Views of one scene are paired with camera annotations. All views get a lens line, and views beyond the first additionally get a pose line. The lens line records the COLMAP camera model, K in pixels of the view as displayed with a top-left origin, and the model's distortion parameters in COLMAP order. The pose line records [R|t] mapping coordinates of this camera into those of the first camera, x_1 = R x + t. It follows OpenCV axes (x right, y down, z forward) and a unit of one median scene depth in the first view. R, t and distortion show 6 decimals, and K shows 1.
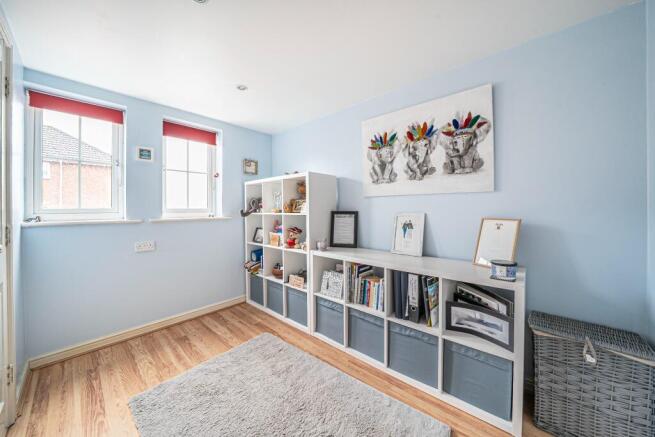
lens RADIAL K [[232.7, 0, 329.8], [0, 232.7, 209.7], [0, 0, 1]] dist [-0.010906, 0.000016]
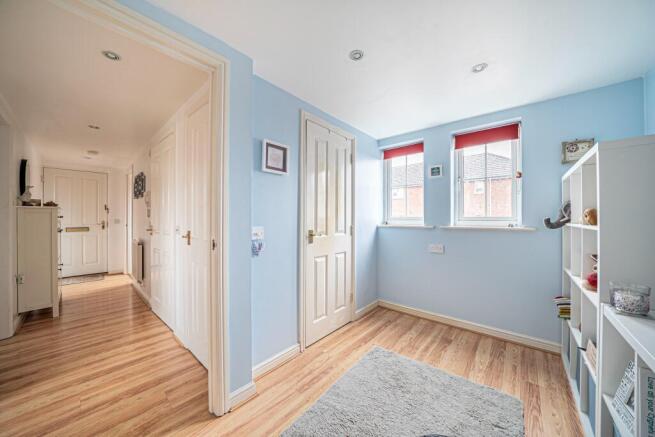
lens RADIAL K [[229.1, 0, 327.5], [0, 229.1, 218.5], [0, 0, 1]] dist [-0.018719, -0.000035]
pose [[0.011122, 0.007786, -0.999908, 0.373005], [-0.003689, 0.999963, 0.007746, -0.003617], [0.999931, 0.003603, 0.011150, 0.424591]]
